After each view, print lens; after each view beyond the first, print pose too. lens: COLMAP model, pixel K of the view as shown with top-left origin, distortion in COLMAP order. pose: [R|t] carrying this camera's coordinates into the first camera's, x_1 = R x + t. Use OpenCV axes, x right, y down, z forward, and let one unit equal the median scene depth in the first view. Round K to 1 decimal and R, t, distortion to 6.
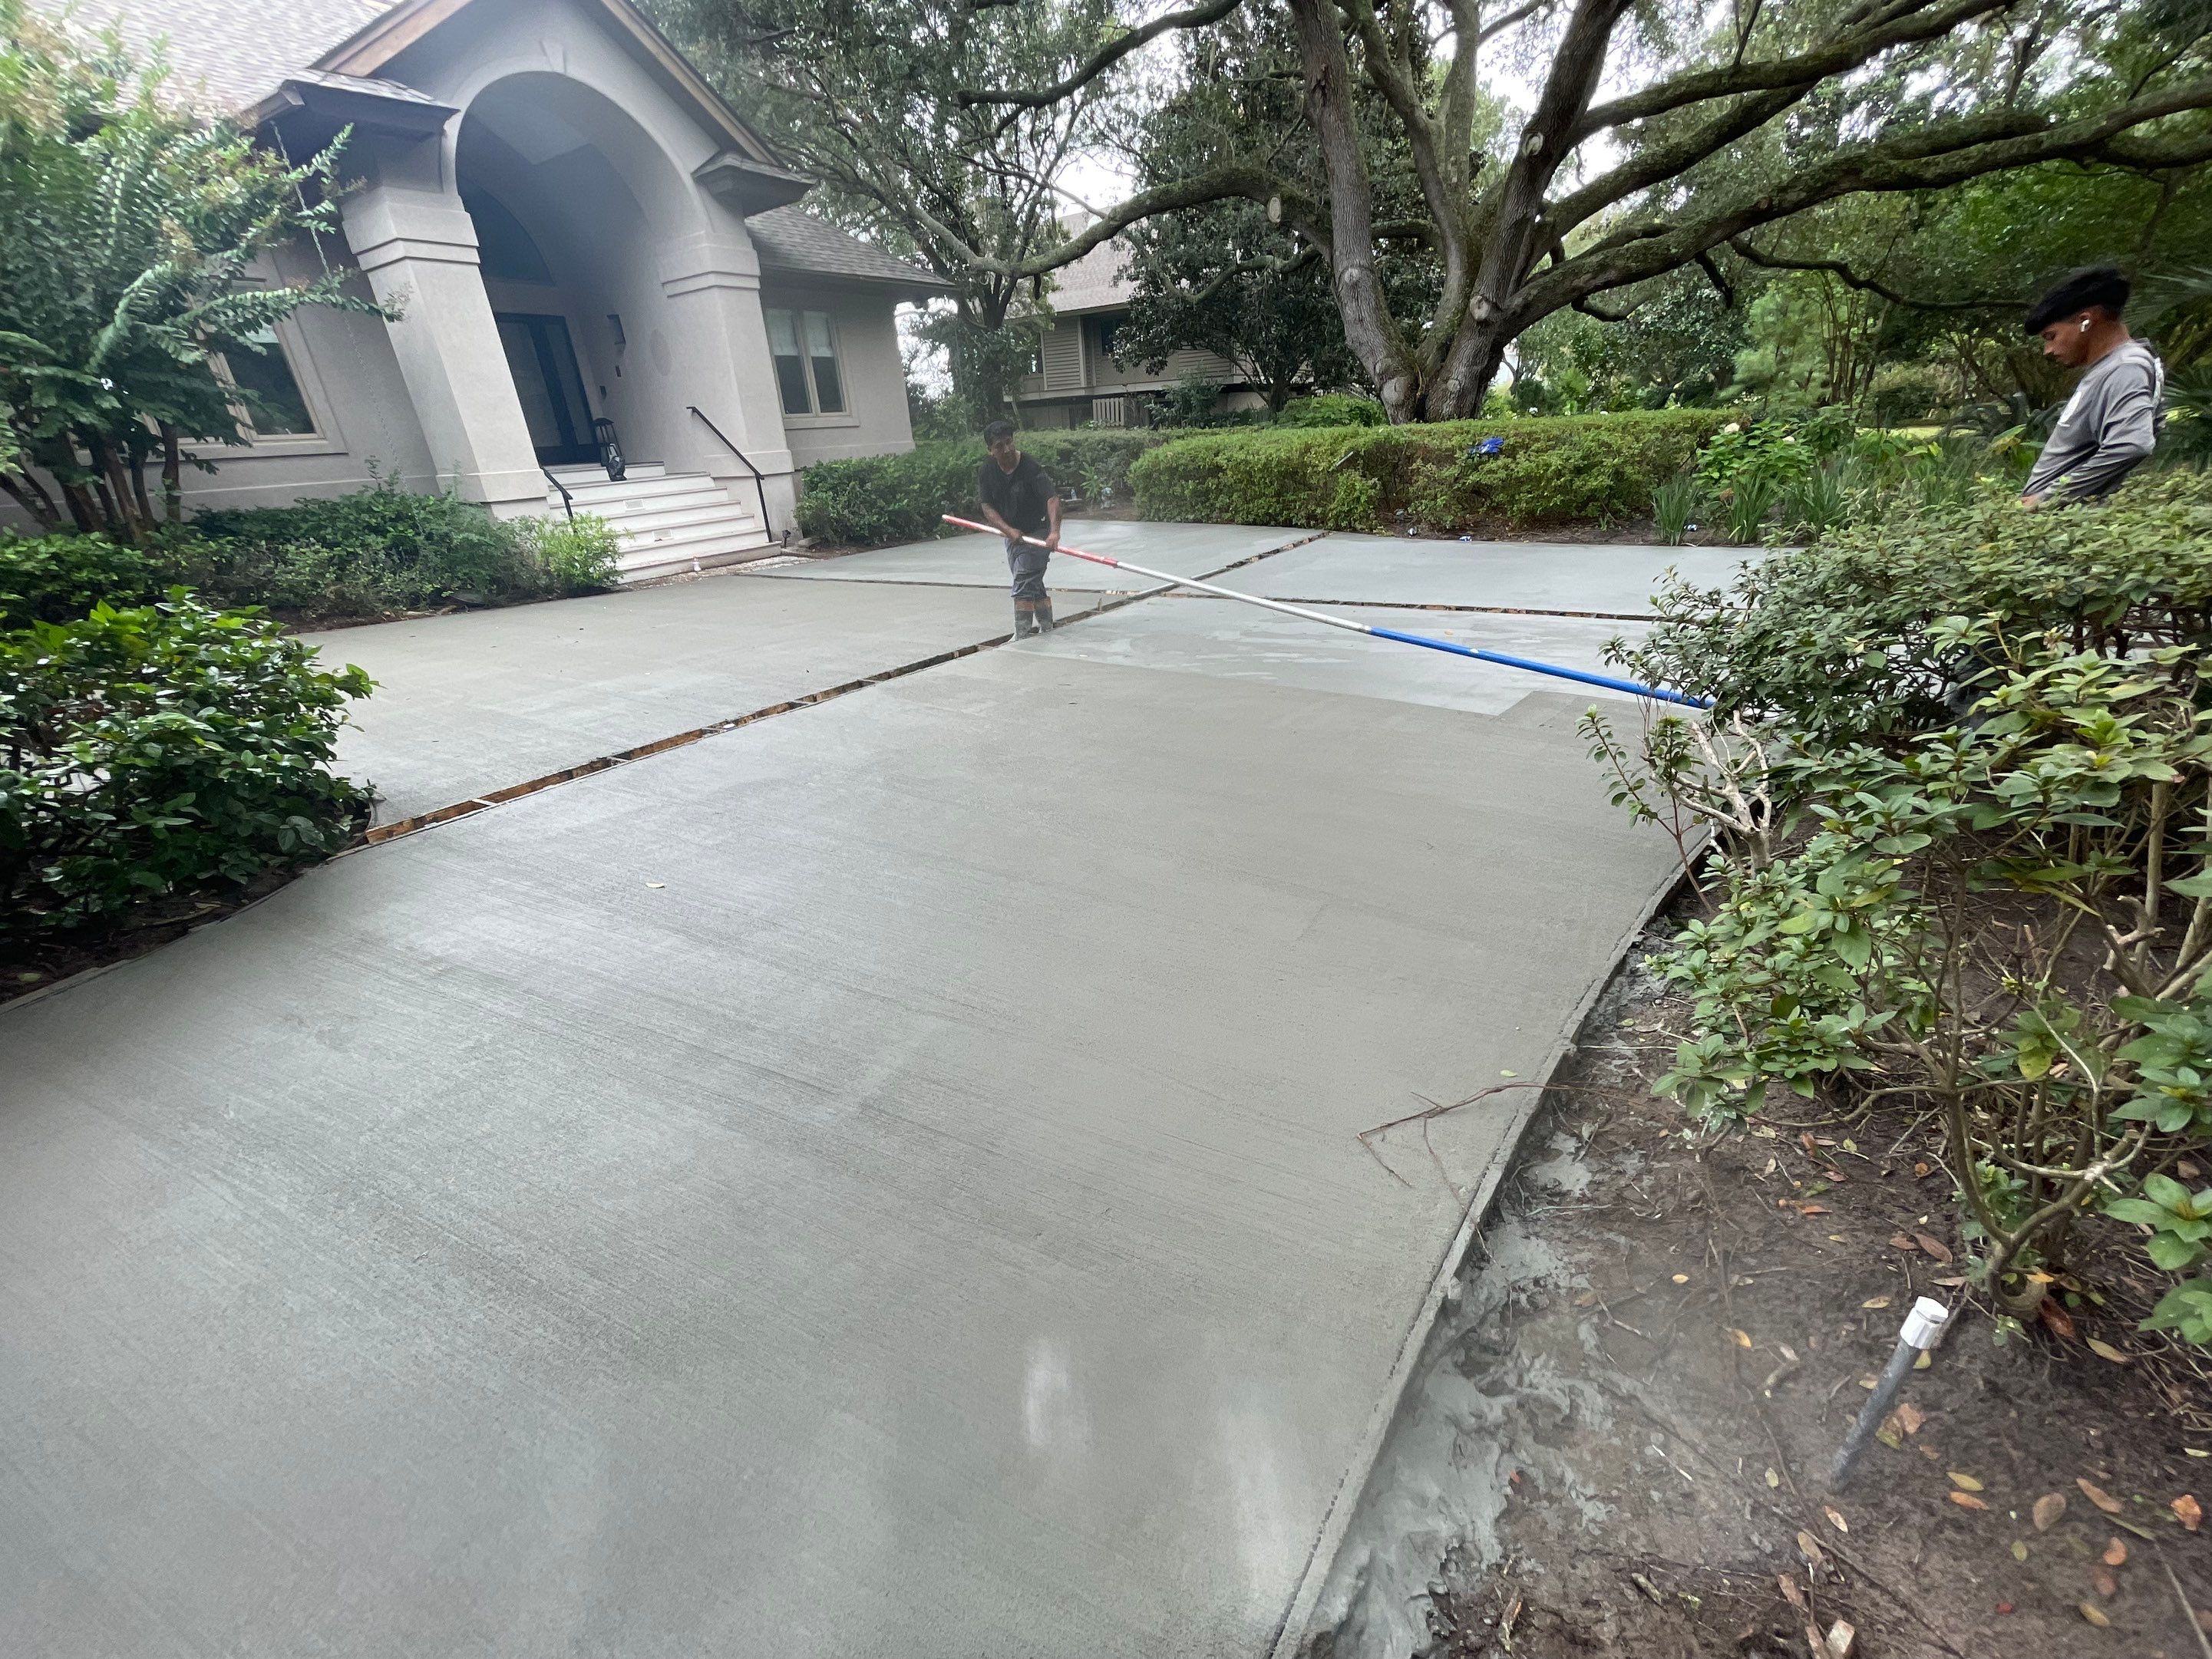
lens RADIAL K [[916.7, 0, 1112.0], [0, 916.7, 845.5], [0, 0, 1]] dist [-0.019769, 0.008946]
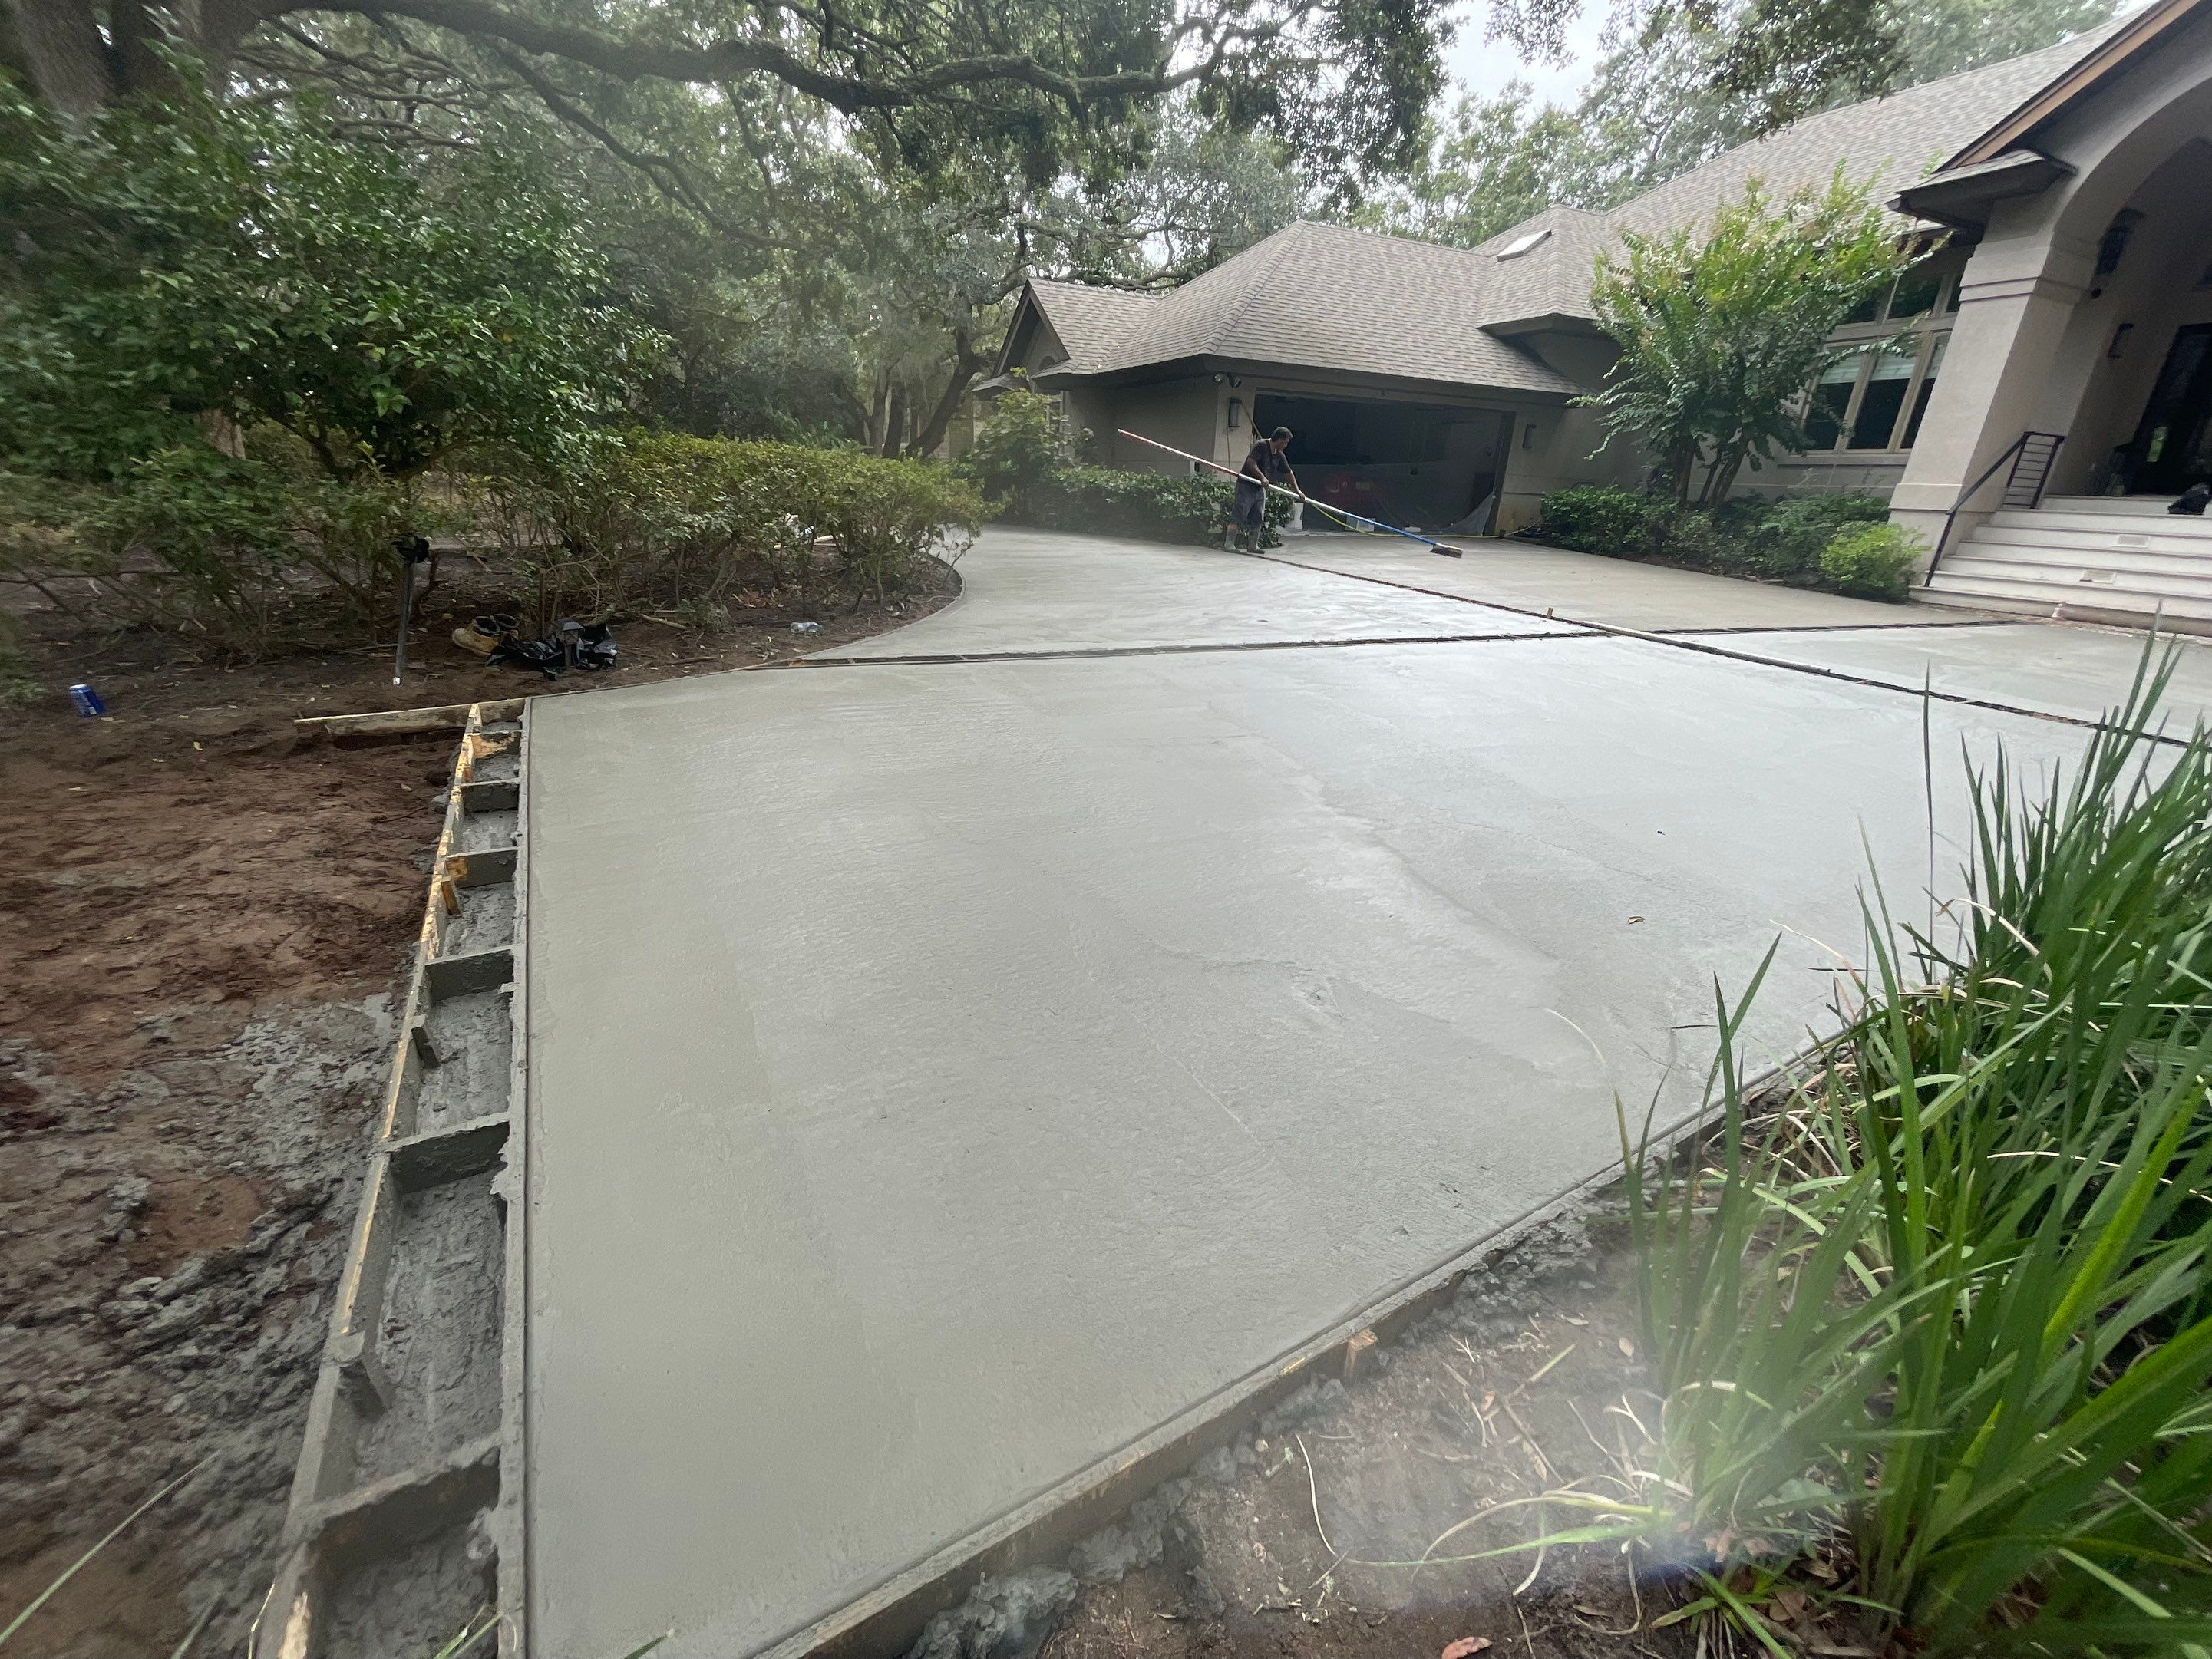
lens RADIAL K [[884.5, 0, 1103.0], [0, 884.5, 826.3], [0, 0, 1]] dist [0.001256, -0.000295]
pose [[-0.543548, 0.345404, -0.765017, 0.706871], [-0.355348, 0.731018, 0.582530, -0.315770], [0.760449, 0.588480, -0.274604, 0.647366]]
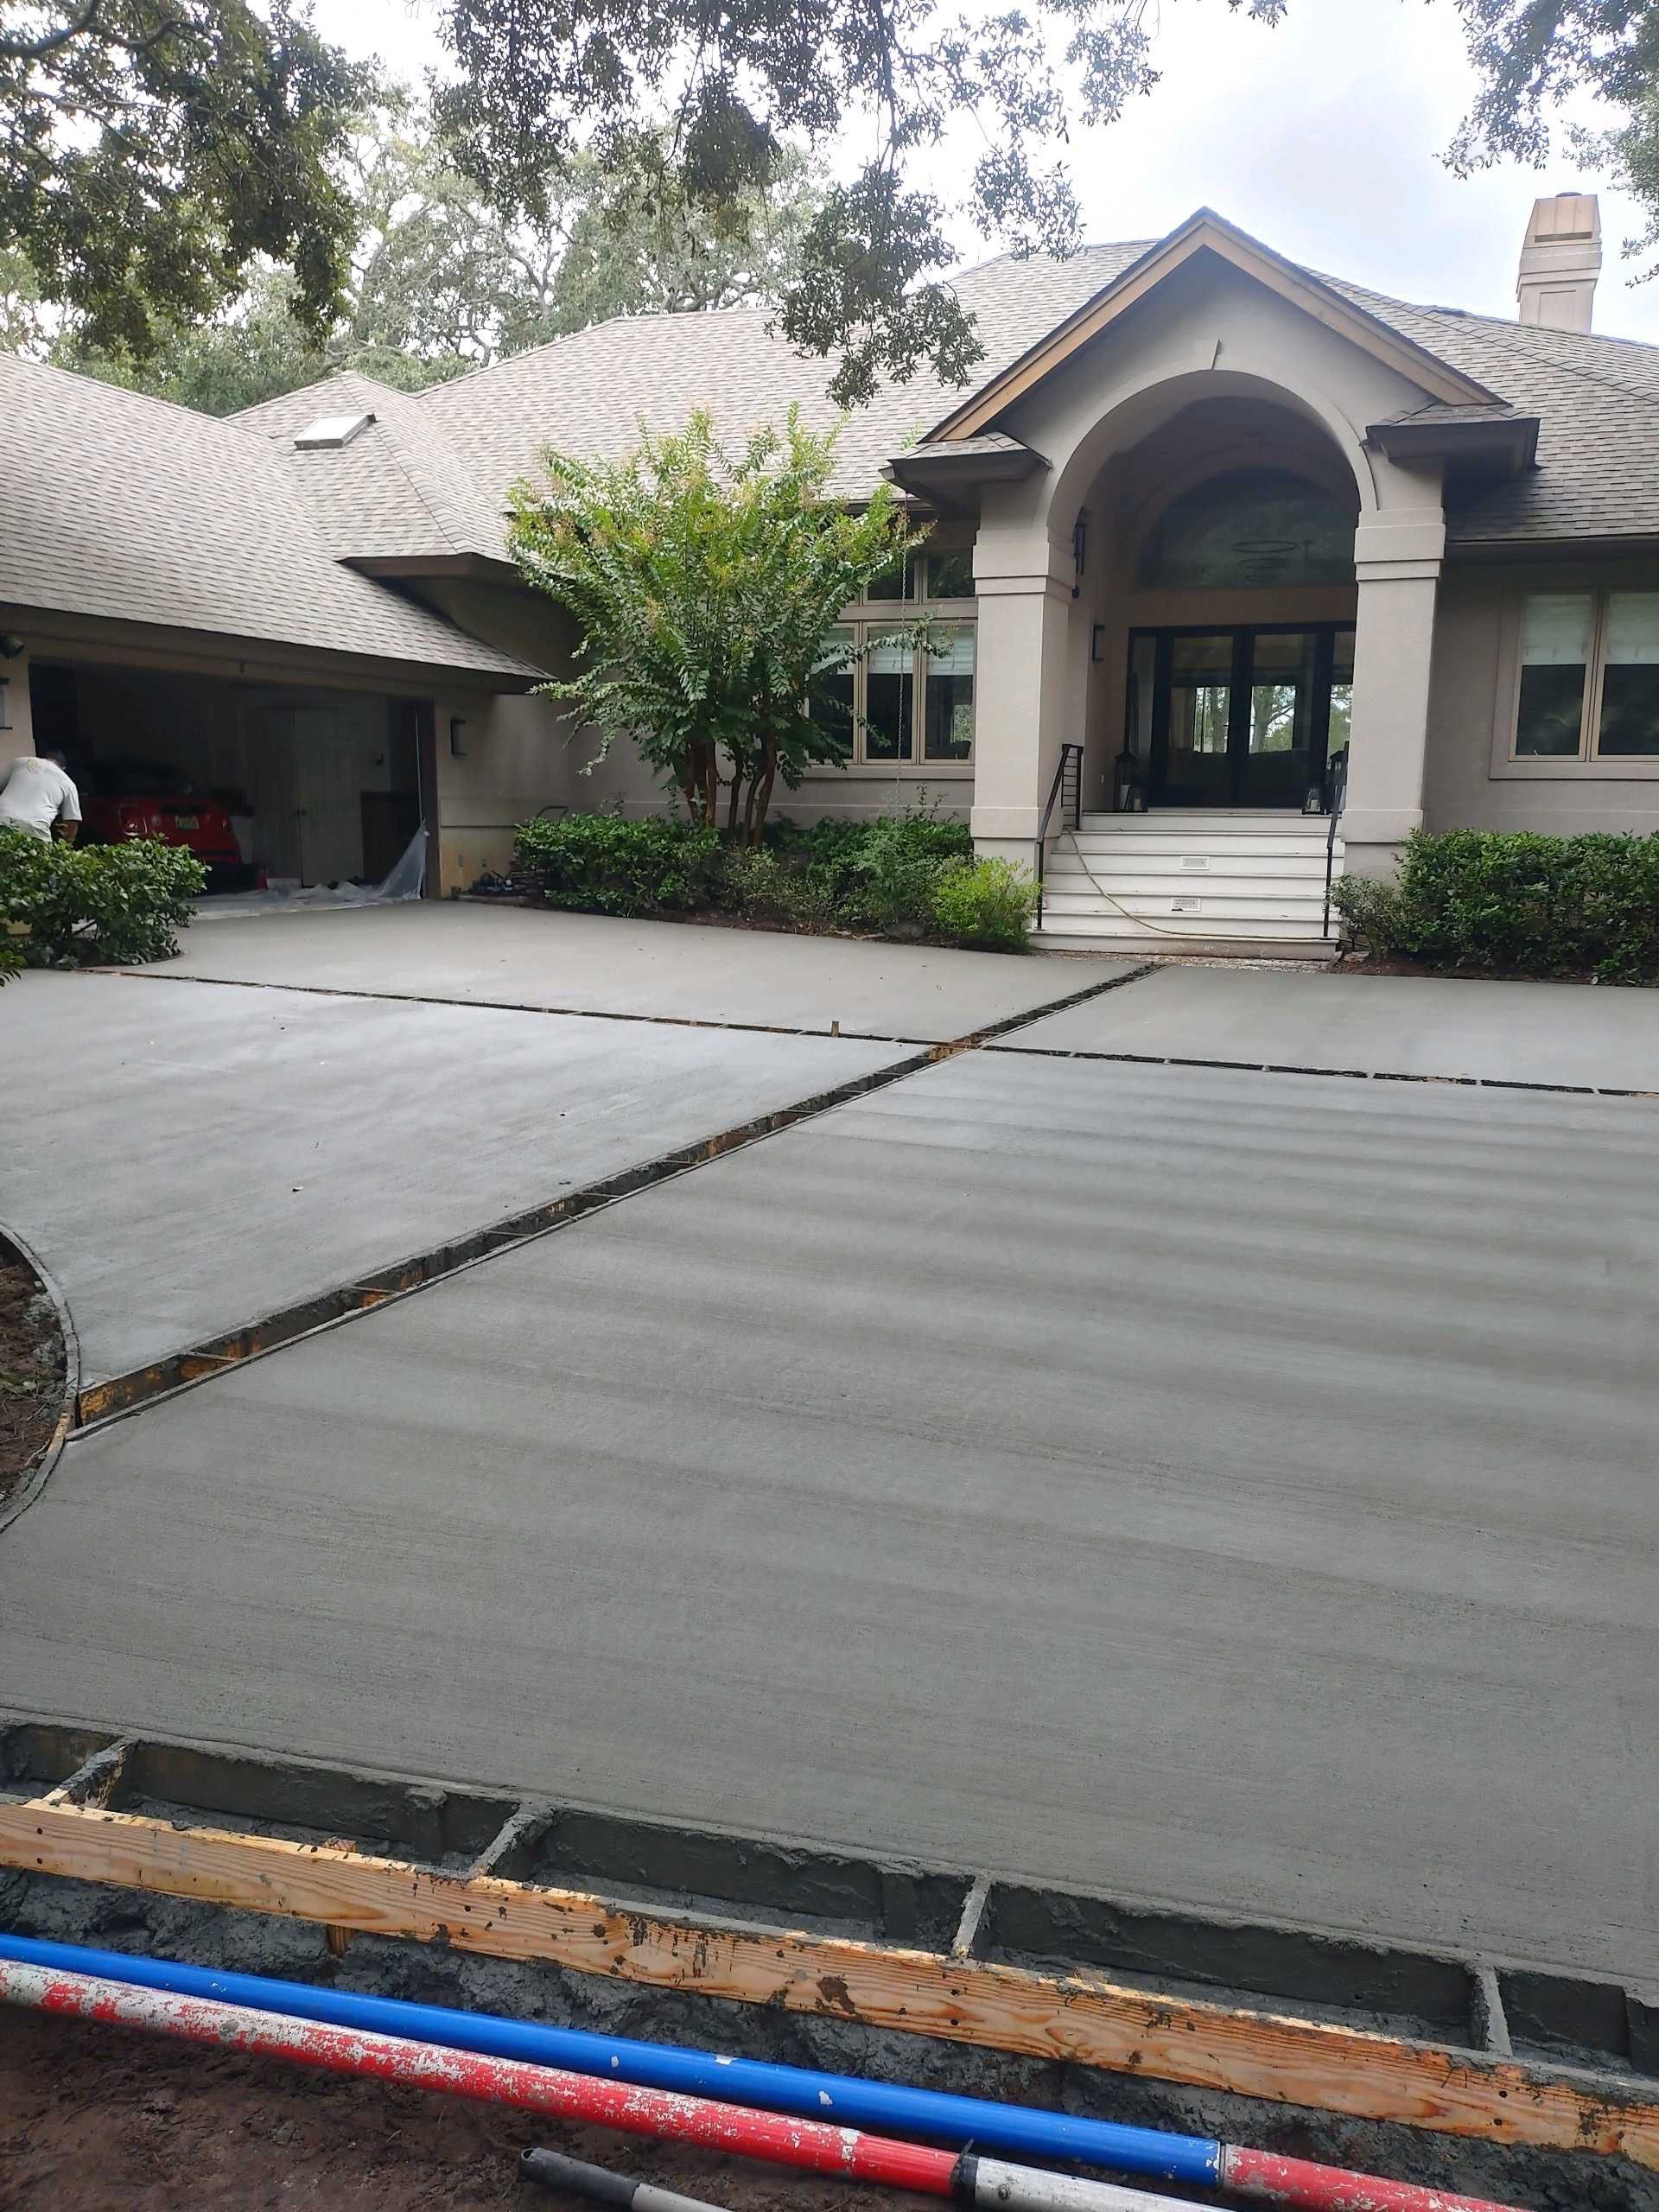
lens RADIAL K [[1720.7, 0, 870.8], [0, 1720.7, 1088.1], [0, 0, 1]] dist [0.102255, -0.135854]
pose [[0.242156, 0.219759, -0.945022, 0.782379], [-0.429788, 0.897532, 0.098585, -0.231548], [0.869852, 0.382286, 0.311792, 0.393461]]
